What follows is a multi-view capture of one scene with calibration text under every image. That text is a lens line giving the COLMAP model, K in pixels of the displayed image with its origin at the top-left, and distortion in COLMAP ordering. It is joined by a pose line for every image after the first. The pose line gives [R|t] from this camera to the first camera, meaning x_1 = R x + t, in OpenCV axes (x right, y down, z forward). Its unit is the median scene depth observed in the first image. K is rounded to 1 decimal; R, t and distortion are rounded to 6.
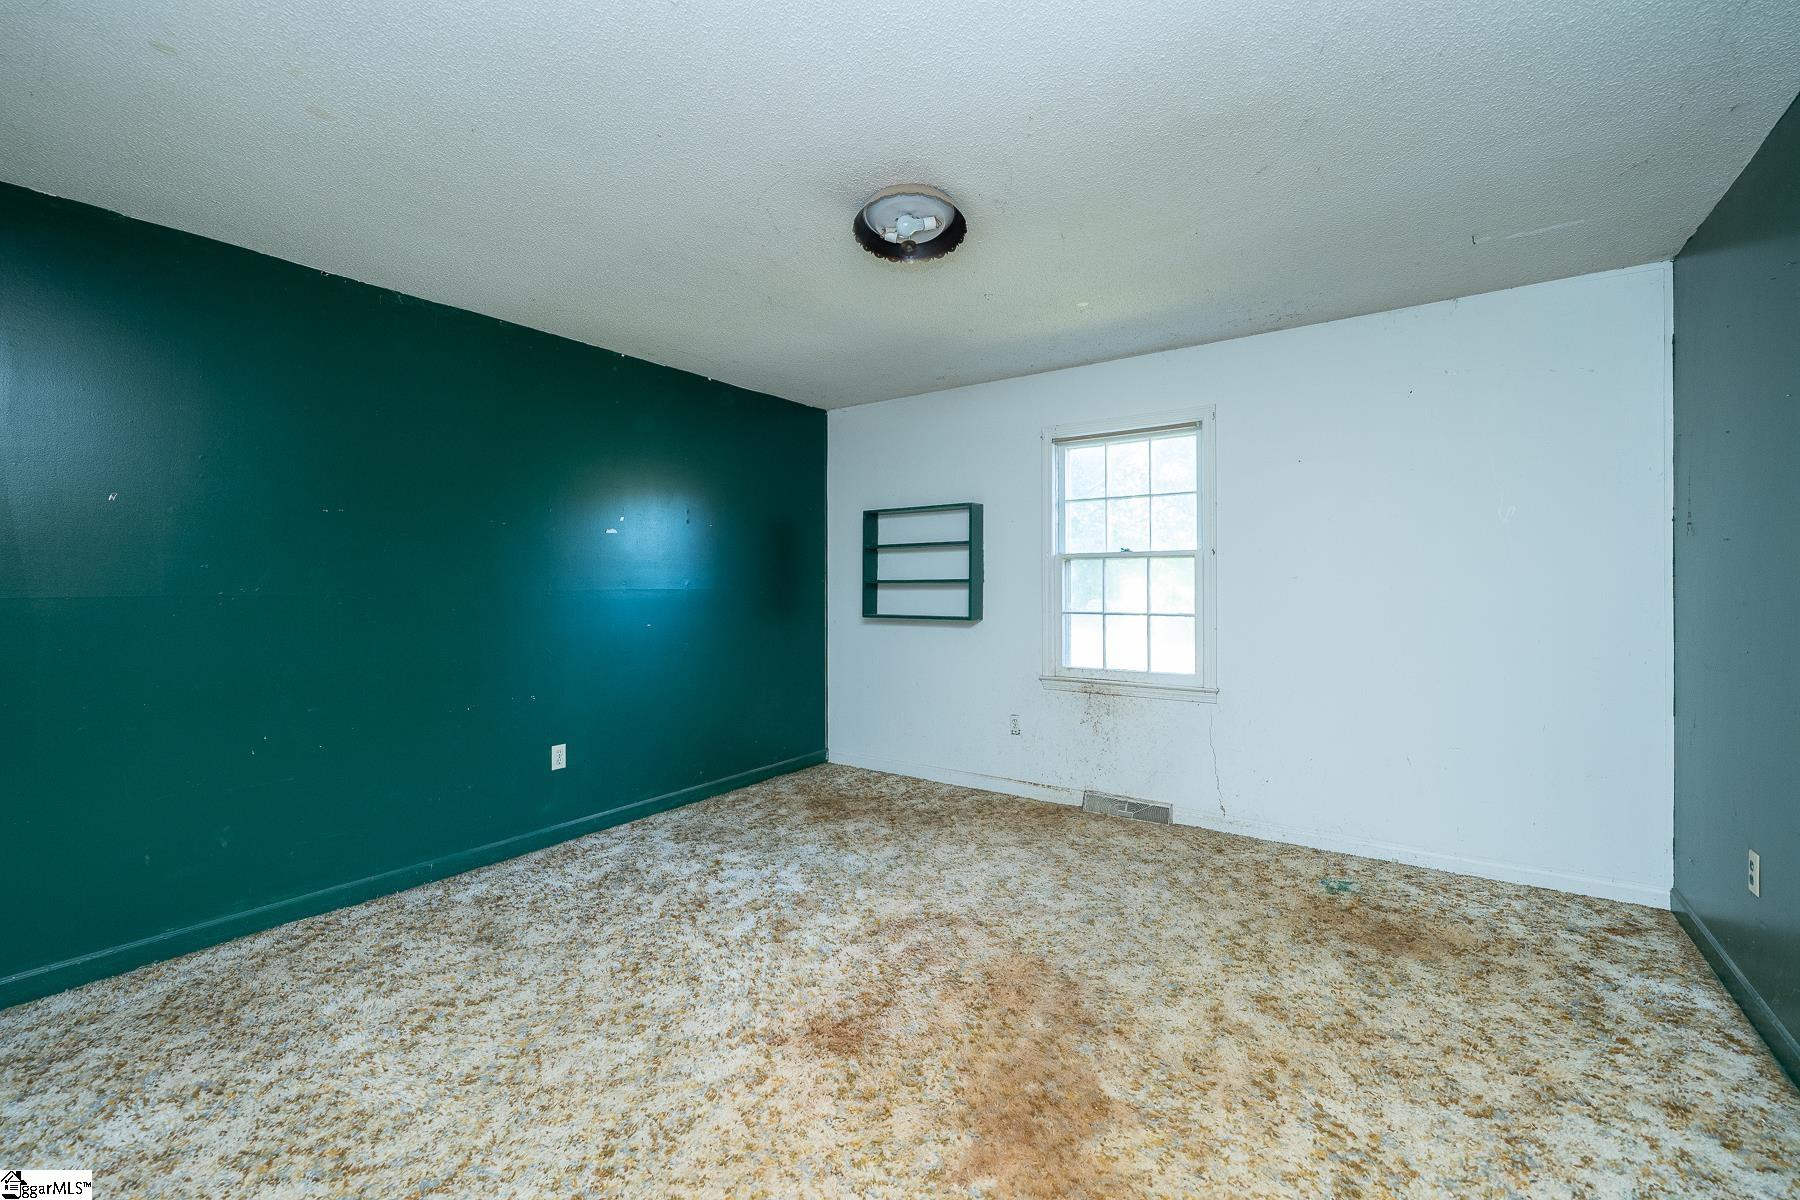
lens RADIAL K [[757.0, 0, 899.9], [0, 757.0, 570.4], [0, 0, 1]] dist [0.001751, -0.002442]
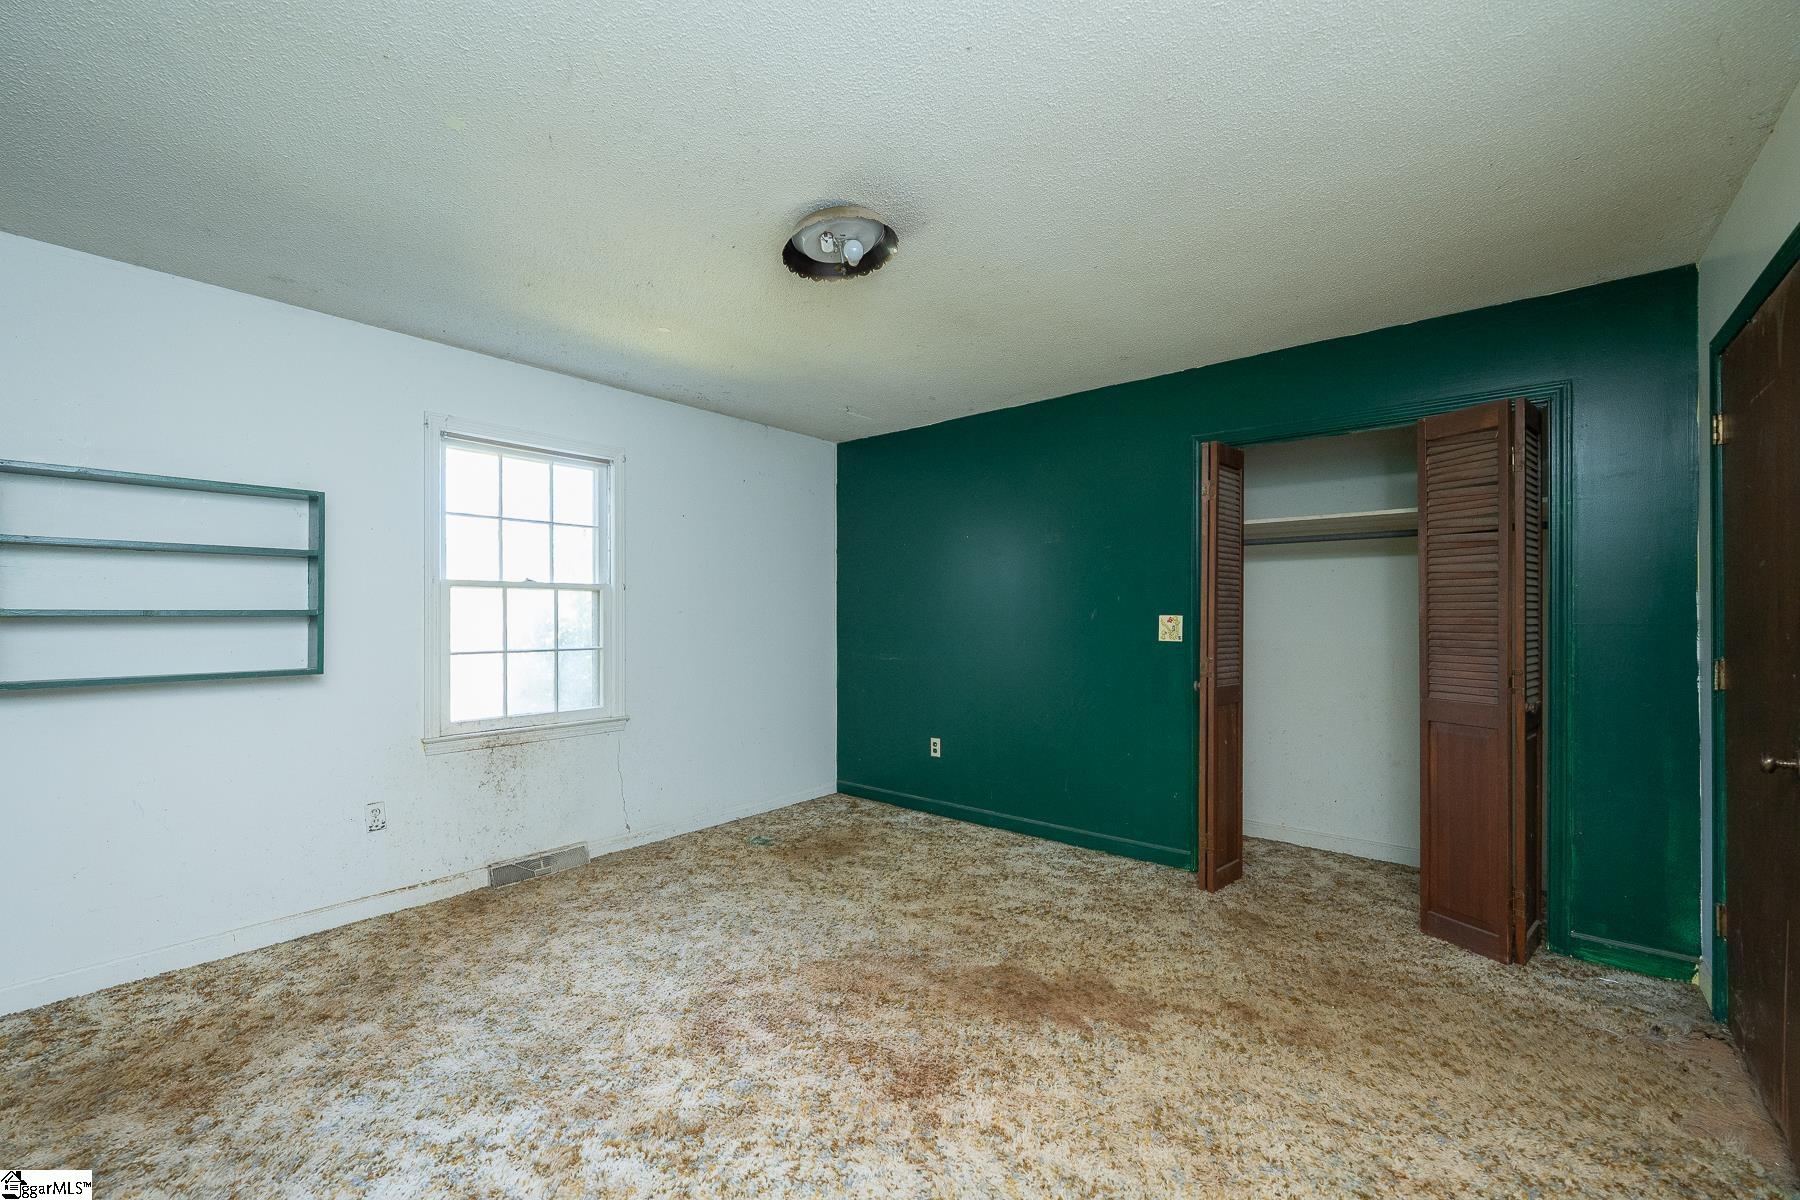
lens RADIAL K [[723.5, 0, 901.0], [0, 723.5, 607.8], [0, 0, 1]] dist [-0.001880, 0.000652]
pose [[0.075633, 0.013366, 0.997046, -0.650961], [-0.016494, 0.999790, -0.012152, 0.011250], [-0.996999, -0.015527, 0.075837, 0.616693]]
